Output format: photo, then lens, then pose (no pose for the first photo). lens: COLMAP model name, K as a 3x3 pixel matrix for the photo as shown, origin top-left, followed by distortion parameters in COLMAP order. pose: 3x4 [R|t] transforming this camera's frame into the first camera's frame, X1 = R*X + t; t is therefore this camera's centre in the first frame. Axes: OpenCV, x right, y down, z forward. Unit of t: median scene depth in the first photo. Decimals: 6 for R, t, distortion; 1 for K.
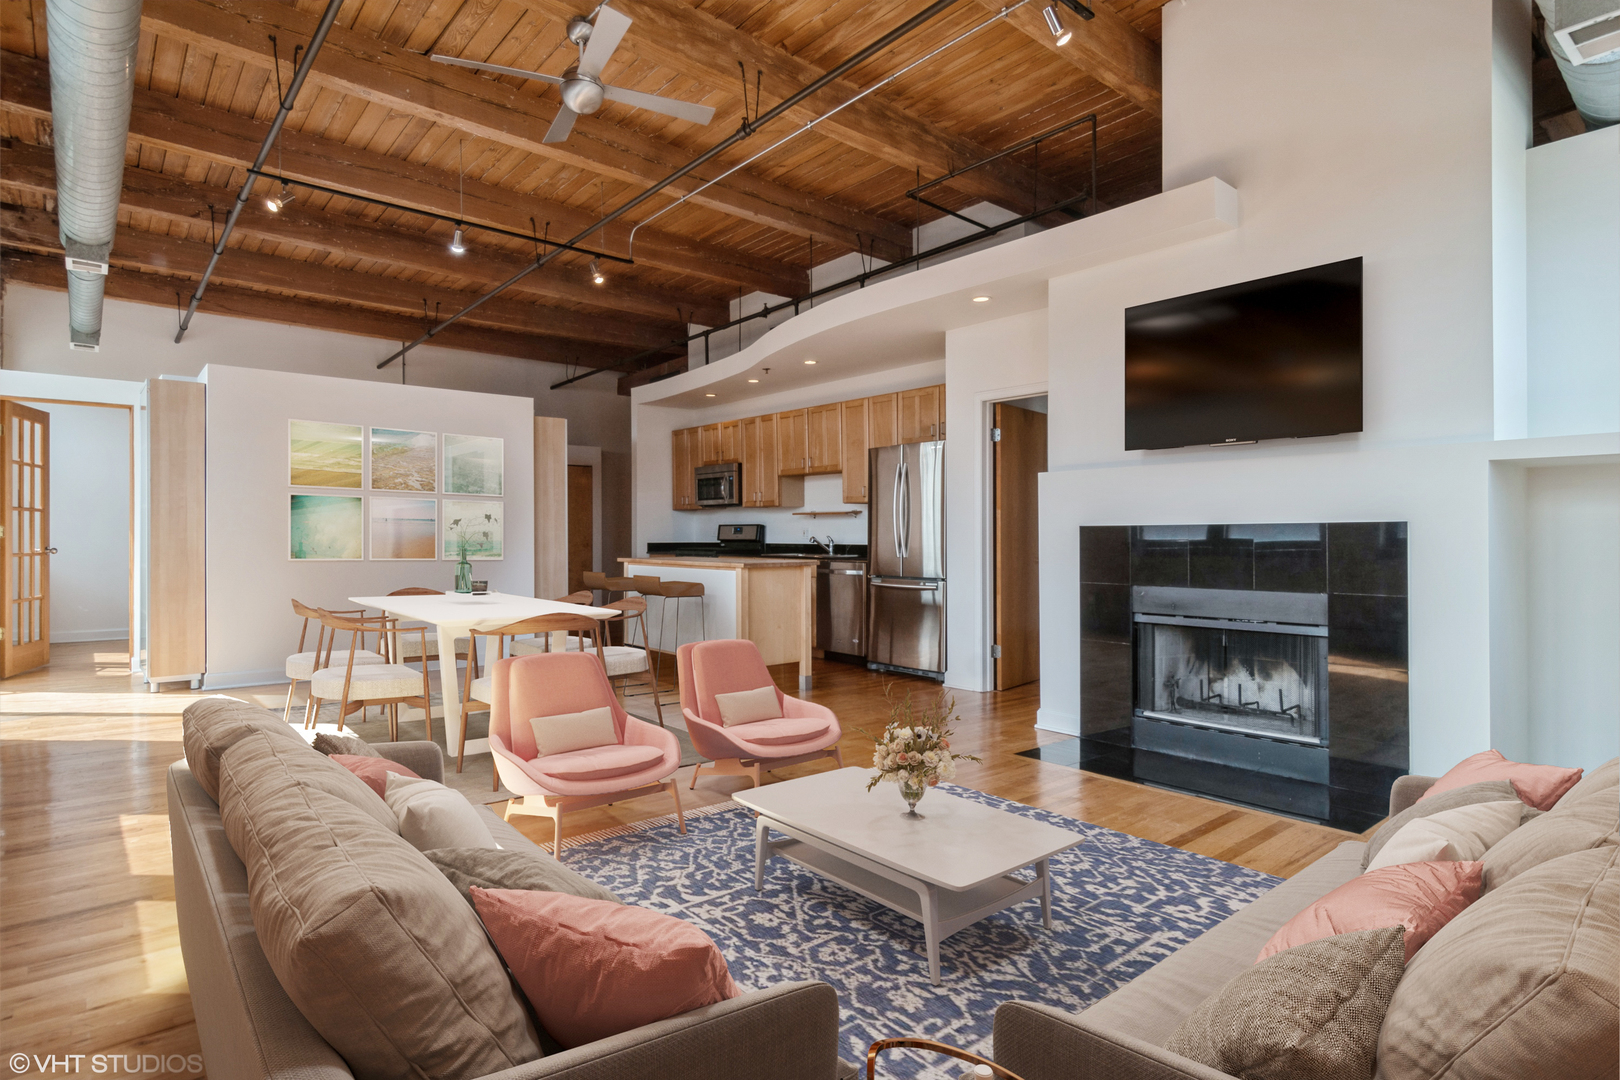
lens RADIAL K [[874.9, 0, 814.8], [0, 874.9, 532.8], [0, 0, 1]] dist [0.007451, -0.000057]
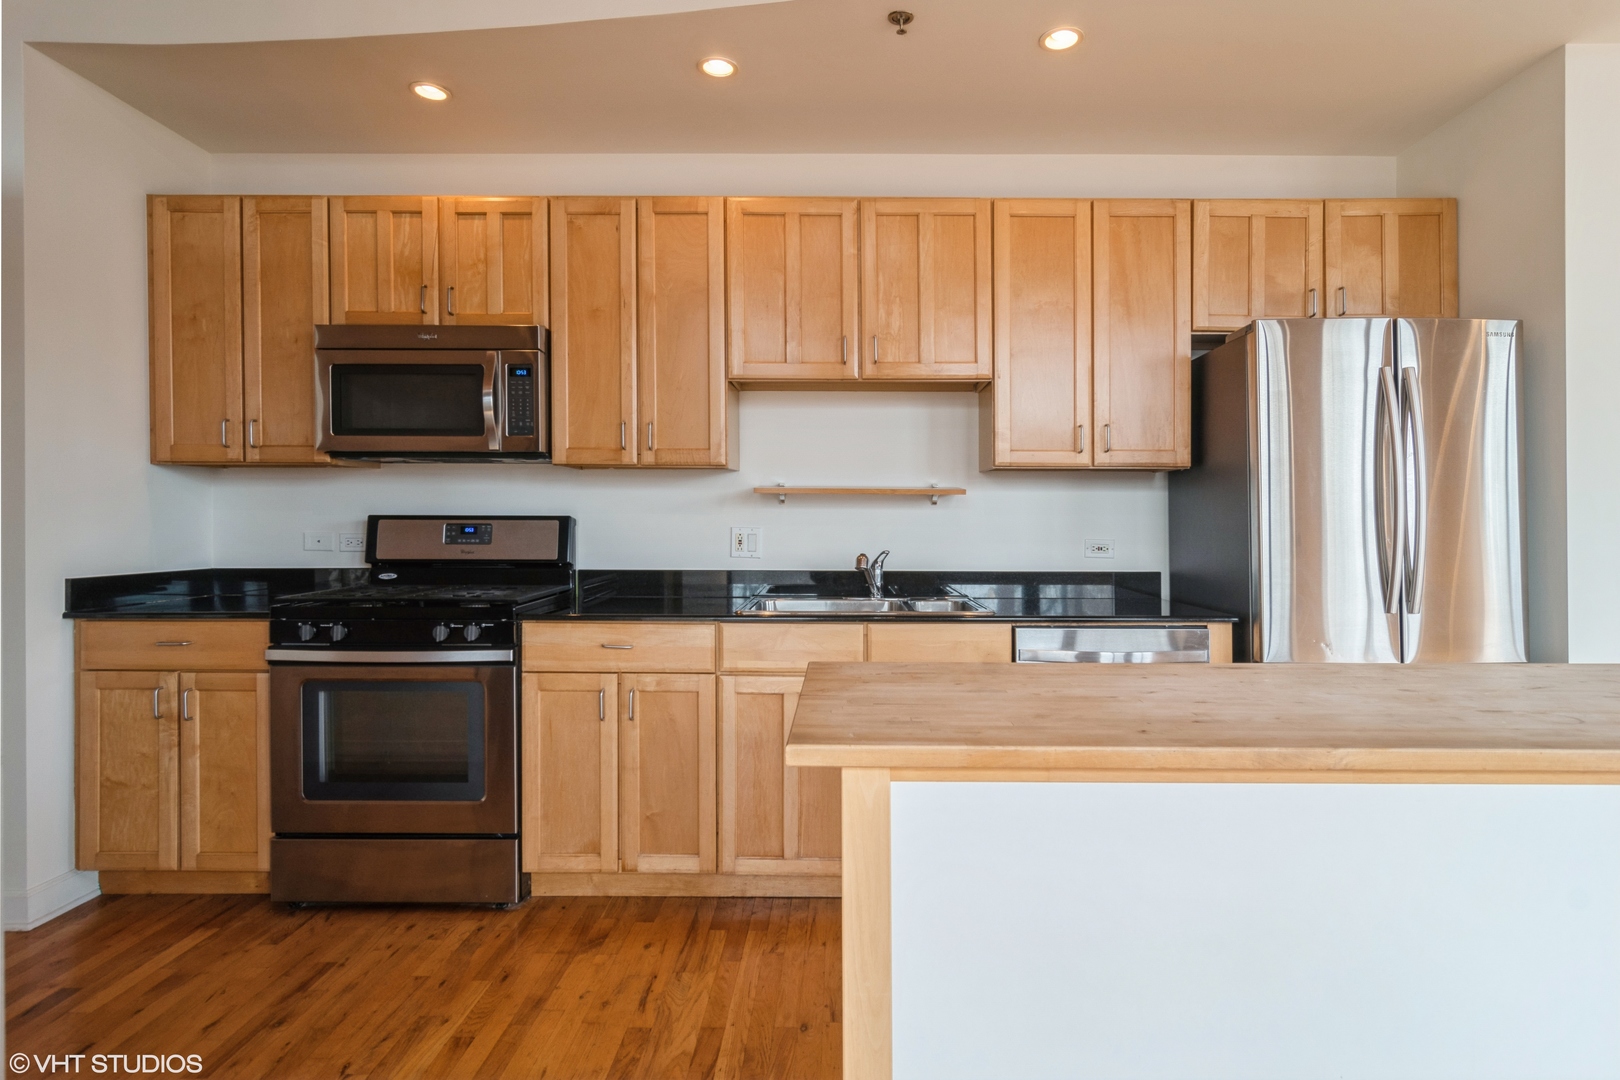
lens RADIAL K [[874.9, 0, 806.8], [0, 874.9, 529.5], [0, 0, 1]] dist [0.007451, -0.000057]
pose [[0.635465, -0.004374, 0.772118, -0.278241], [0.000424, 0.999986, 0.005316, -0.006438], [-0.772130, -0.003051, 0.635457, 0.706400]]
